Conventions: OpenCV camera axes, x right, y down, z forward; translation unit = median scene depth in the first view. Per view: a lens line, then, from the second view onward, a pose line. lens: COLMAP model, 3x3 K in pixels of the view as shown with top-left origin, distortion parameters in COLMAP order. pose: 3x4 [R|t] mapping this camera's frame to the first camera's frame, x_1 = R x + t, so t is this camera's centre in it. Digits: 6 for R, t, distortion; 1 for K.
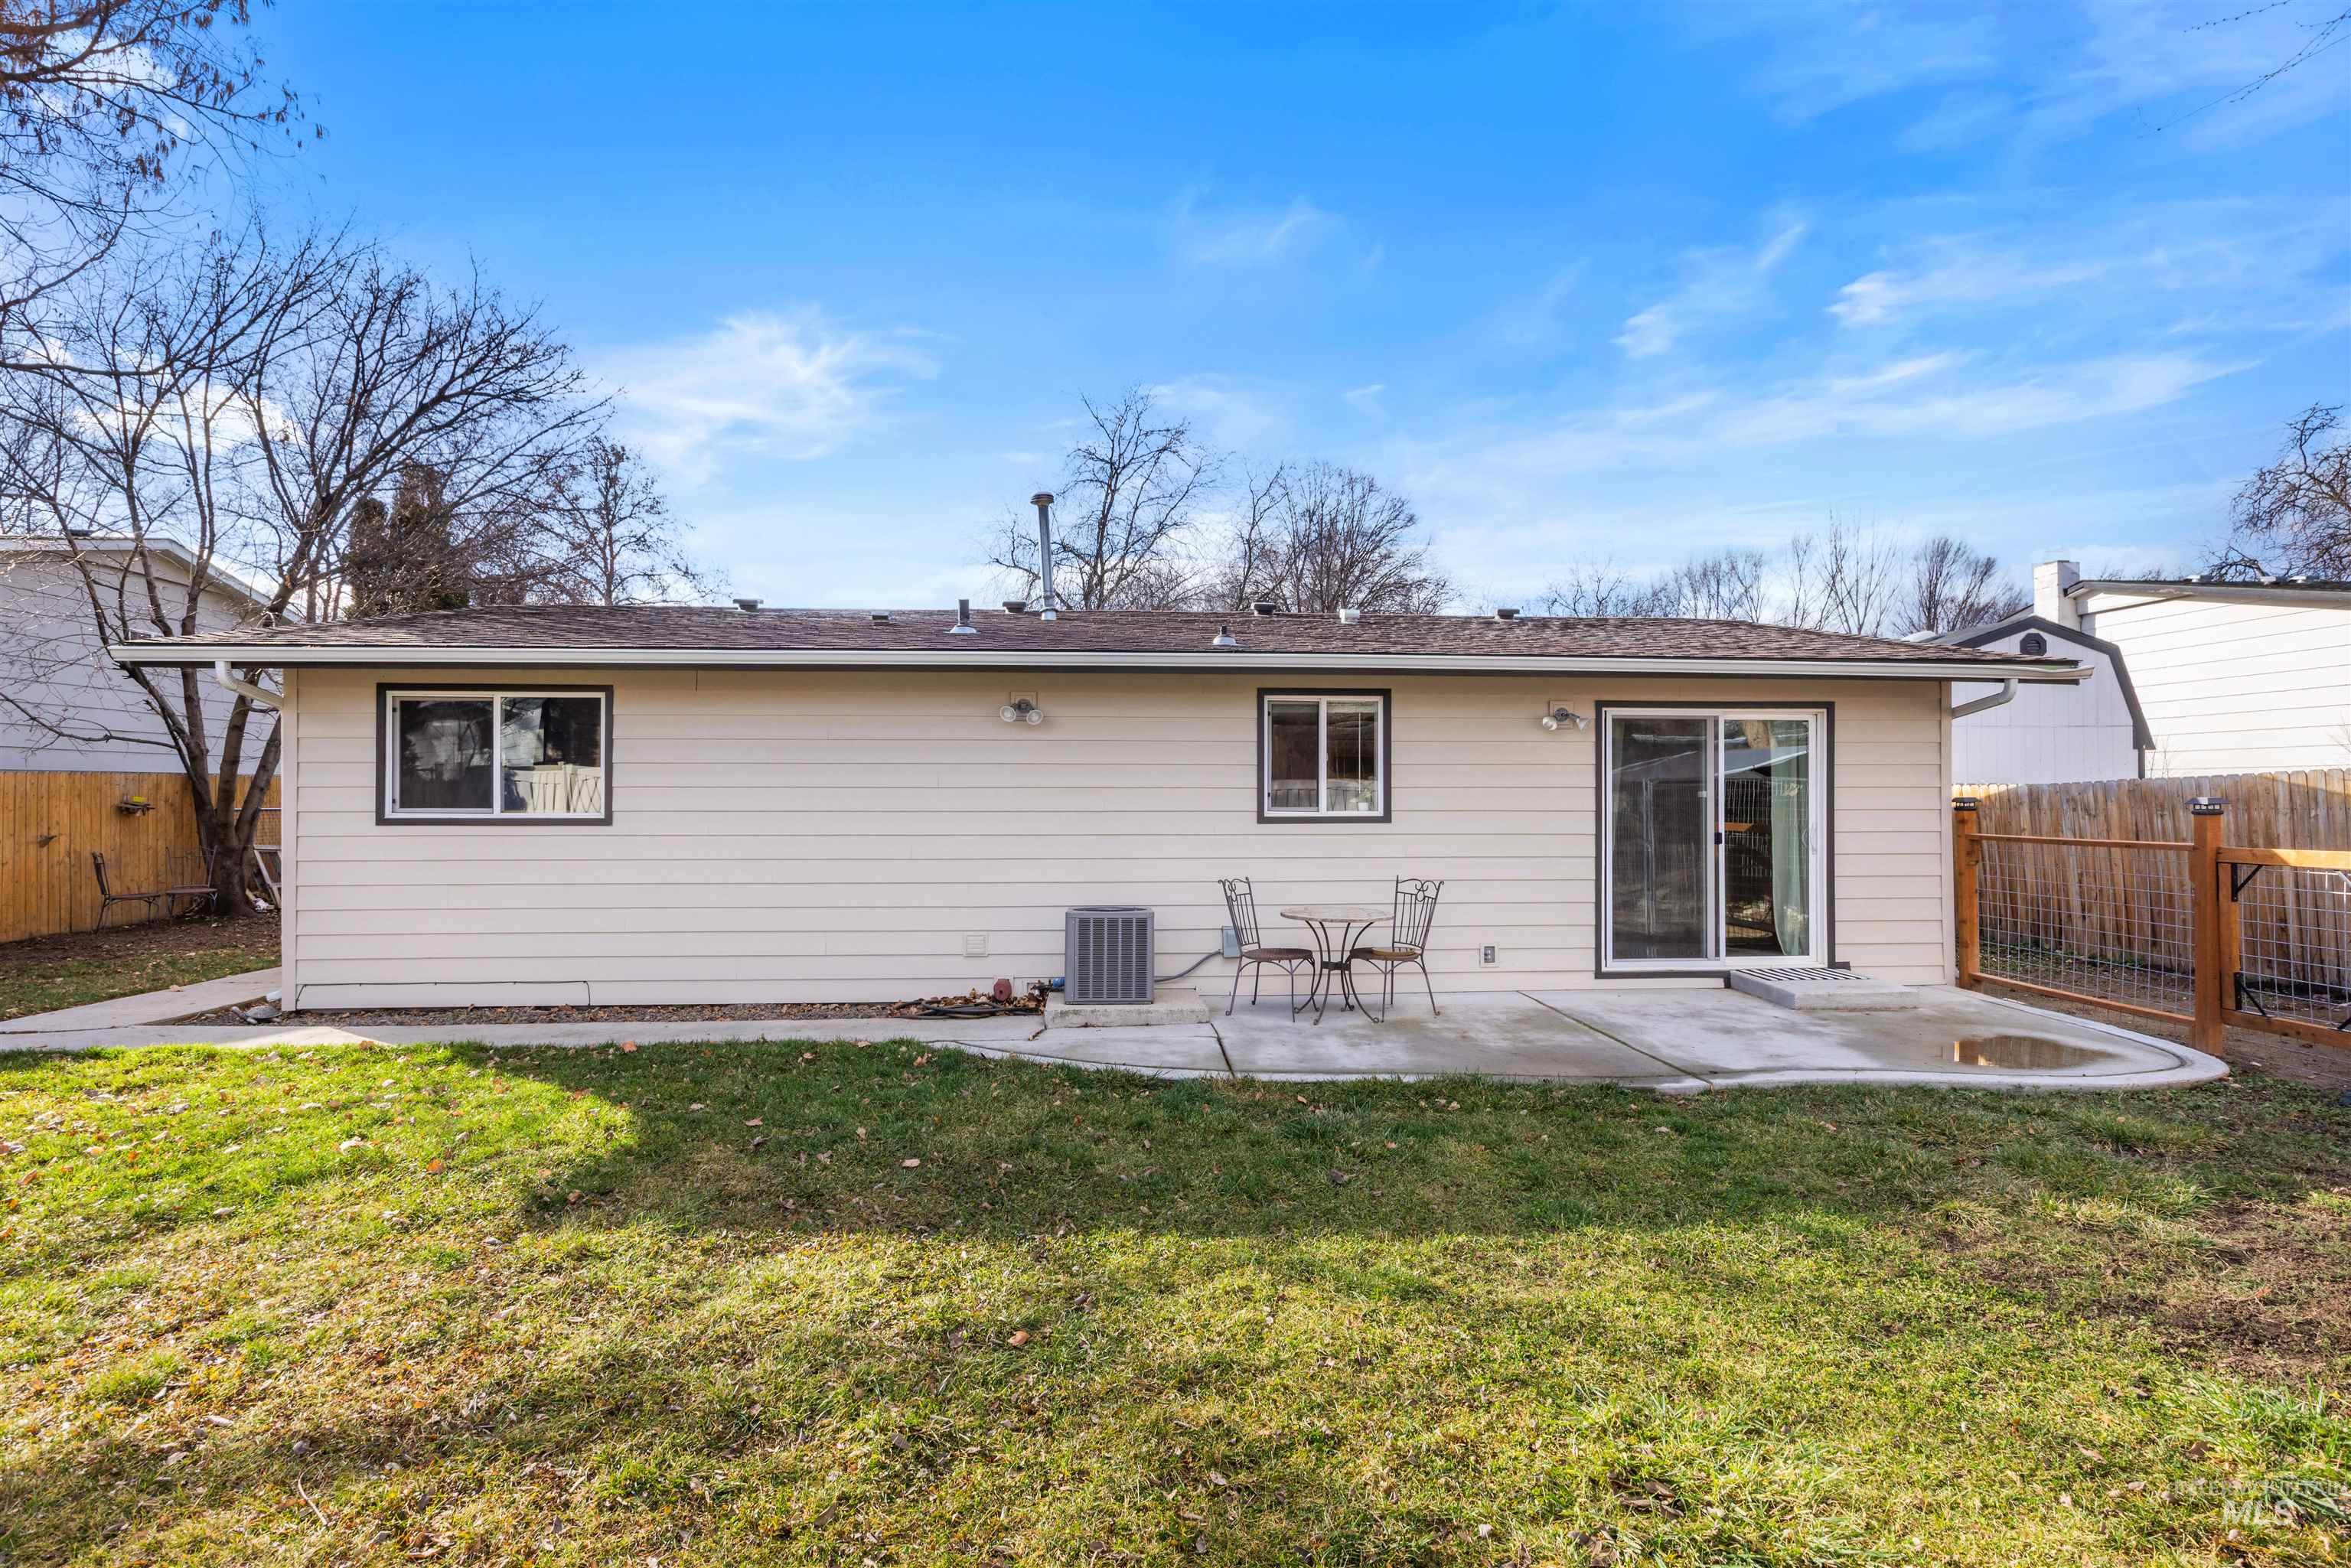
lens RADIAL K [[1167.2, 0, 1175.5], [0, 1167.2, 784.0], [0, 0, 1]] dist [-0.005090, -0.001395]
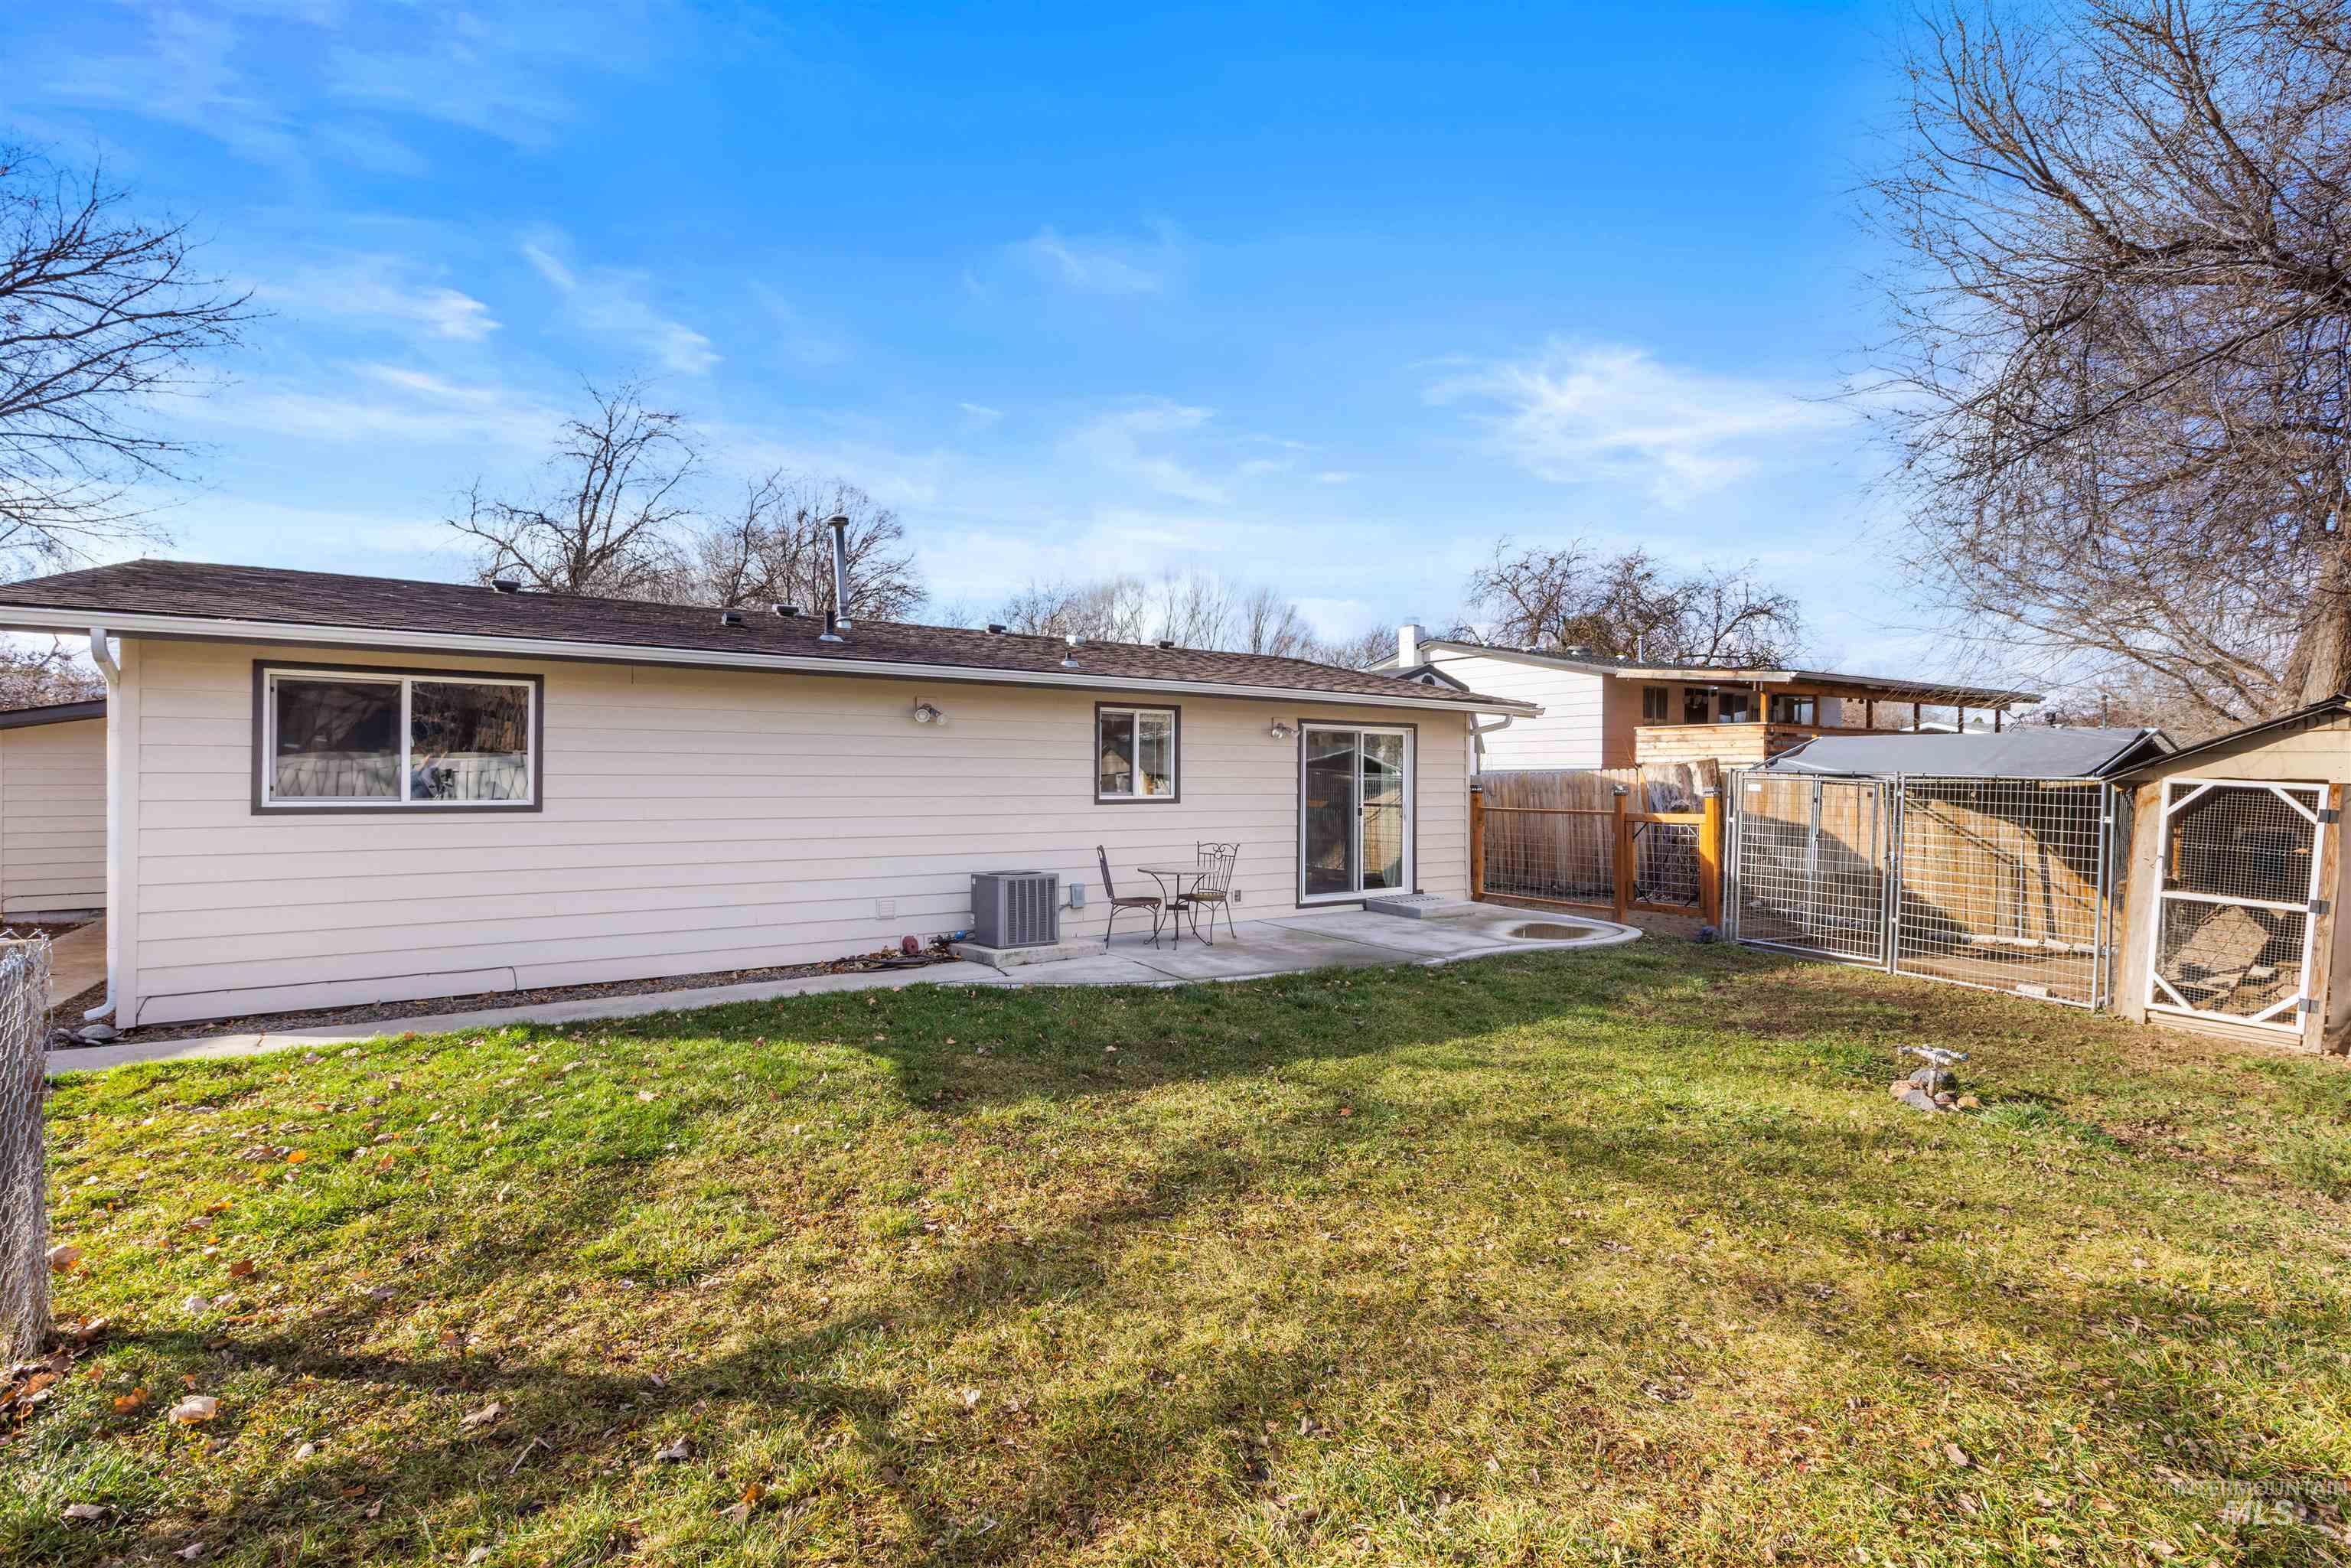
lens RADIAL K [[1059.7, 0, 1175.5], [0, 1059.7, 784.0], [0, 0, 1]] dist [-0.001214, 0.000395]
pose [[0.867463, 0.001115, 0.497500, -0.465114], [-0.008489, 0.999885, 0.012561, -0.005393], [-0.497429, -0.015119, 0.867373, -0.080868]]
